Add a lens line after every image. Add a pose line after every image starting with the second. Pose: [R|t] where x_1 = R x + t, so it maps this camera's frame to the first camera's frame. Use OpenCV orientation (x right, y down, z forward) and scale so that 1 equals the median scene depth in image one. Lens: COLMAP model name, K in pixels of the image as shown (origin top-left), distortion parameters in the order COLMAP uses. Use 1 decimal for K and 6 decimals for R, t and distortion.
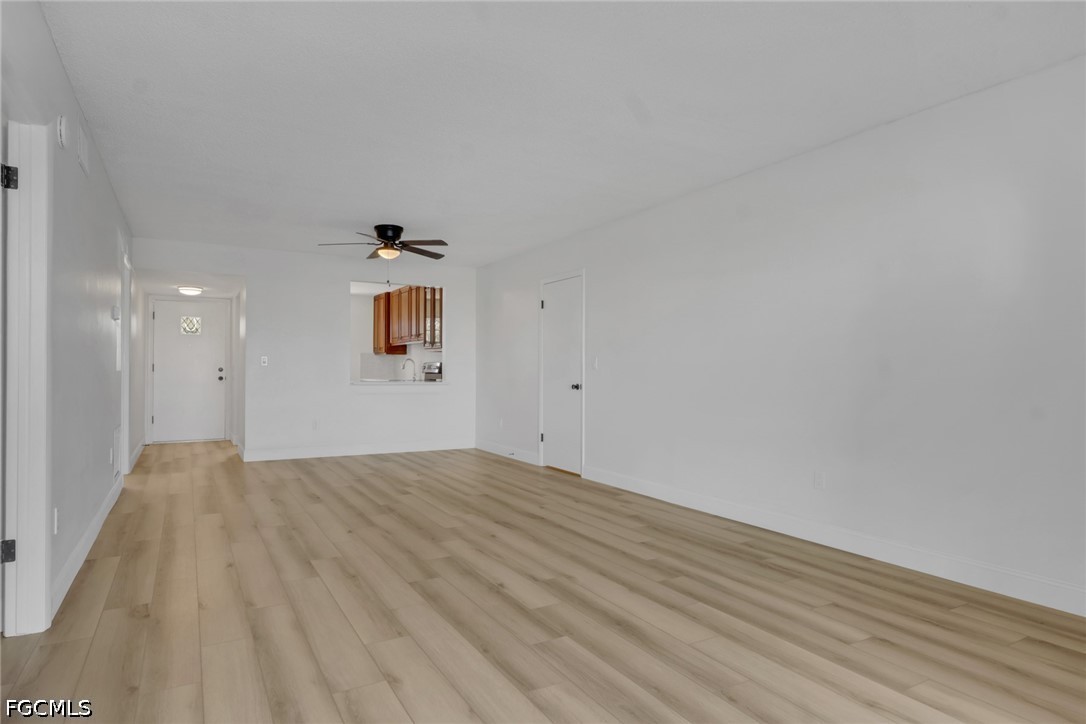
lens RADIAL K [[605.5, 0, 538.4], [0, 605.5, 364.0], [0, 0, 1]] dist [0.001415, 0.001144]
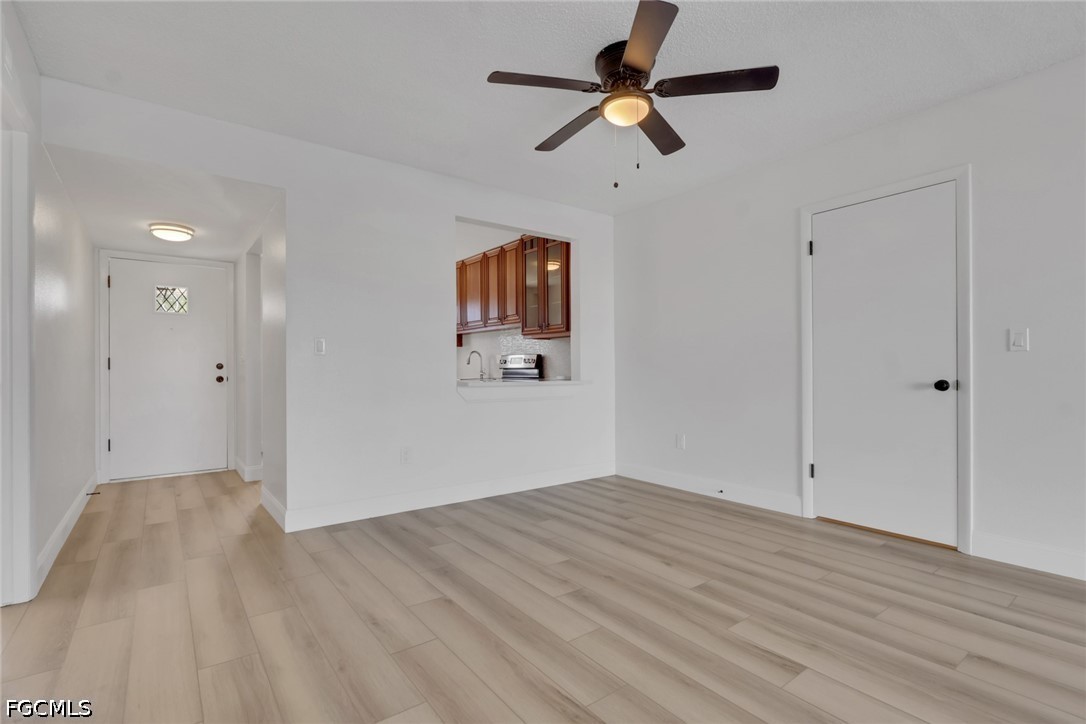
lens RADIAL K [[504.2, 0, 541.2], [0, 504.2, 366.7], [0, 0, 1]] dist [-0.001195, 0.000259]
pose [[0.992601, -0.009271, 0.121071, -0.275466], [0.008867, 0.999953, 0.003876, 0.012369], [-0.121102, -0.002774, 0.992636, 0.463770]]
